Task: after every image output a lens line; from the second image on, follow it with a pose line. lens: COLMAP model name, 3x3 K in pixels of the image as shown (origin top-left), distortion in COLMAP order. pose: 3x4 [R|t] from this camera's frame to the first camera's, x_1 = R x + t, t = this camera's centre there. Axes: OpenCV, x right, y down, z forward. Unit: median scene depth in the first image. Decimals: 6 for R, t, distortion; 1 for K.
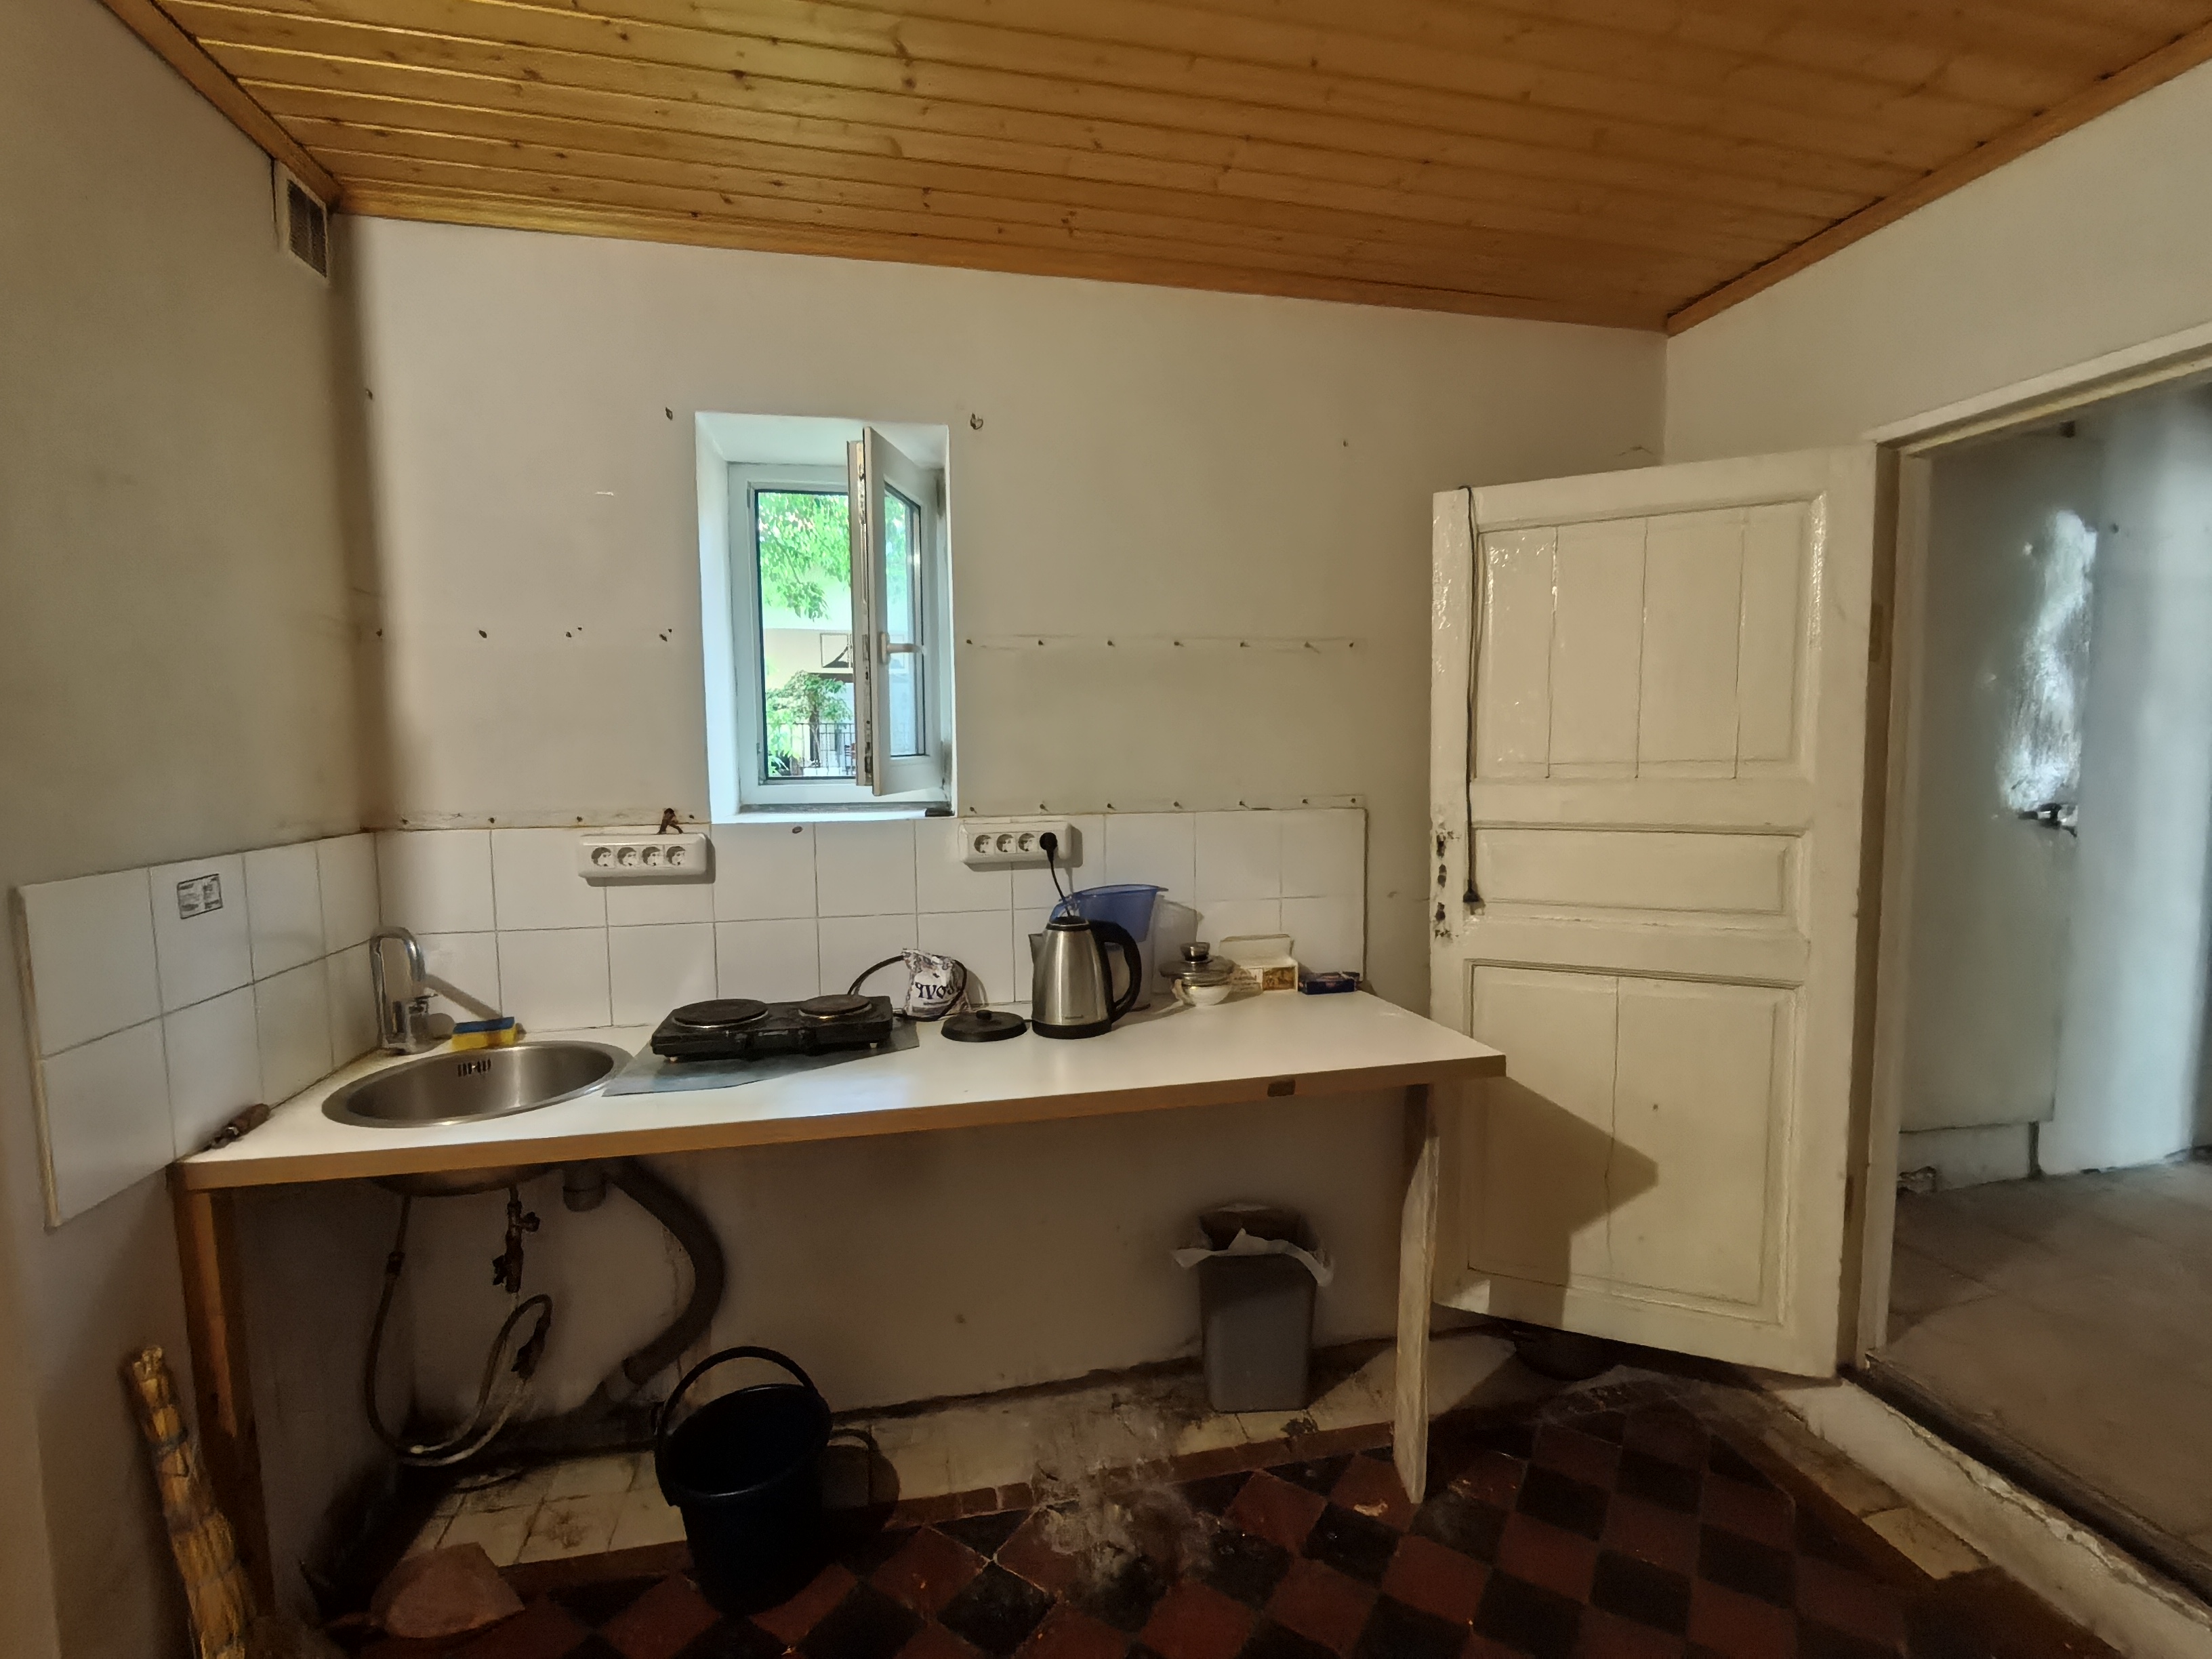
lens RADIAL K [[1015.4, 0, 1104.8], [0, 1015.4, 828.2], [0, 0, 1]] dist [-0.001154, -0.000025]
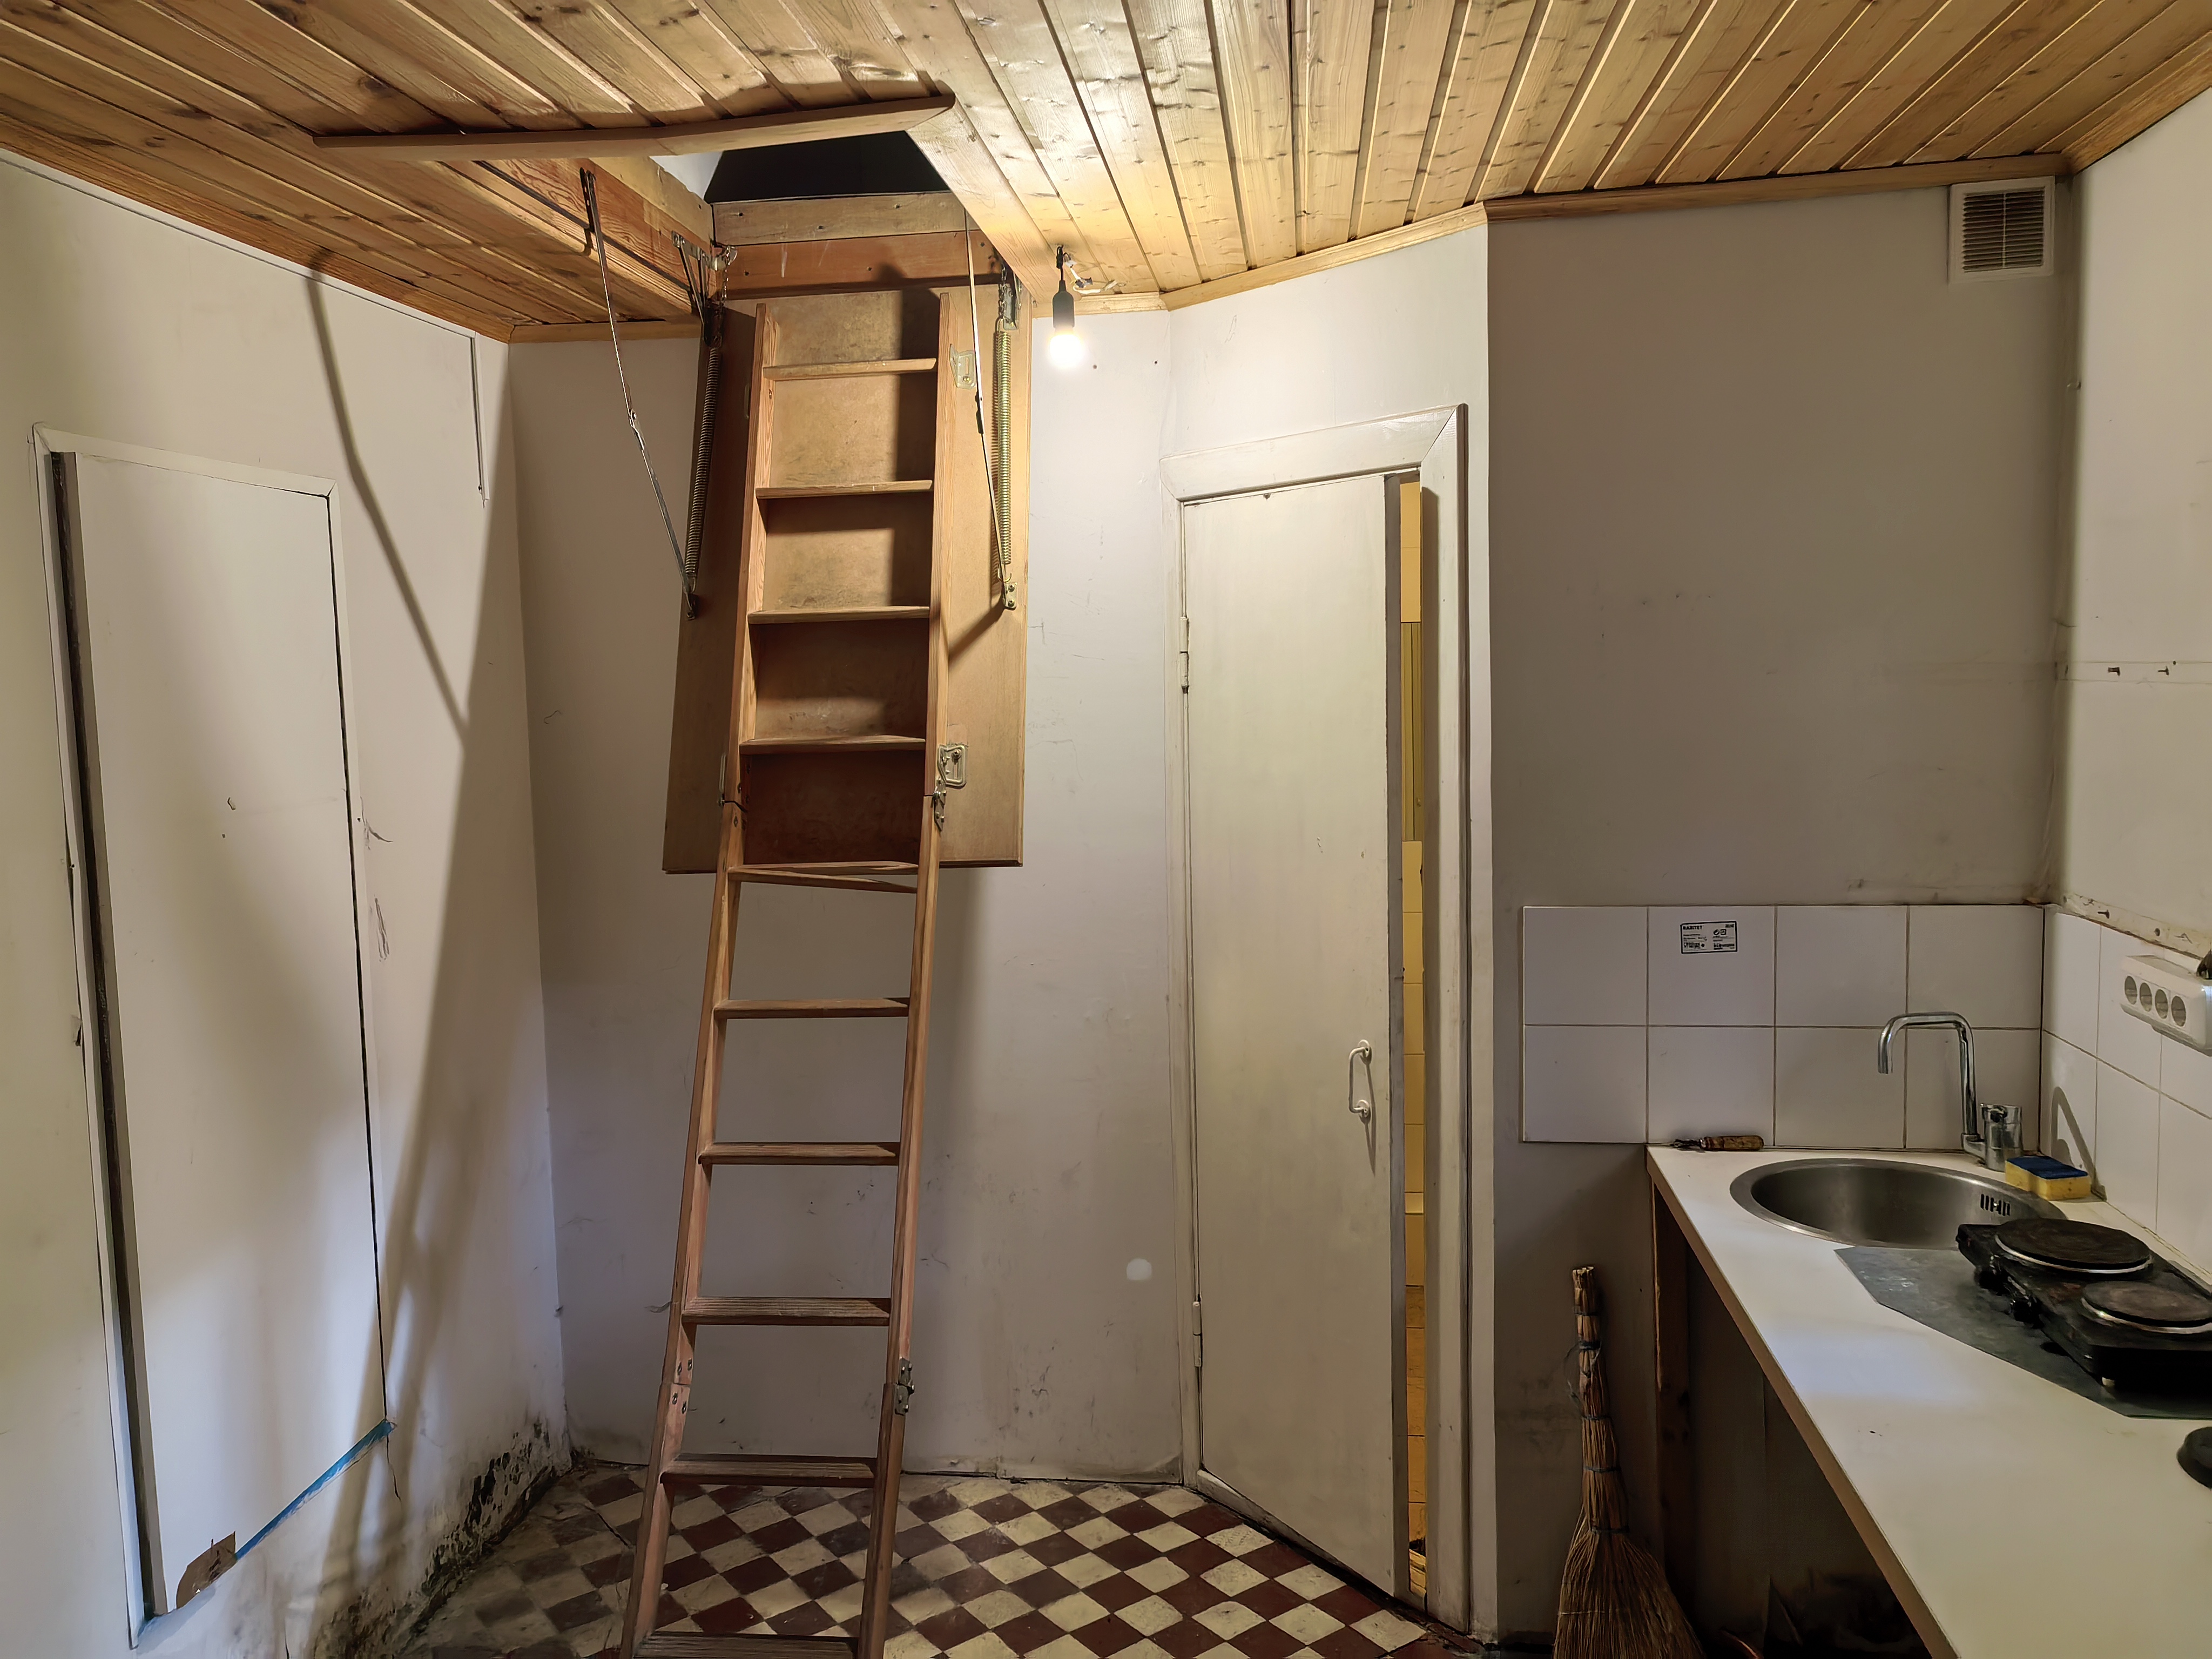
lens RADIAL K [[1702.0, 0, 1103.9], [0, 1702.0, 826.5], [0, 0, 1]] dist [0.037628, 0.001844]
pose [[-0.336537, 0.108745, -0.935370, 1.136984], [-0.052950, 0.989553, 0.134095, -0.279016], [0.940180, 0.094656, -0.327263, 0.955963]]
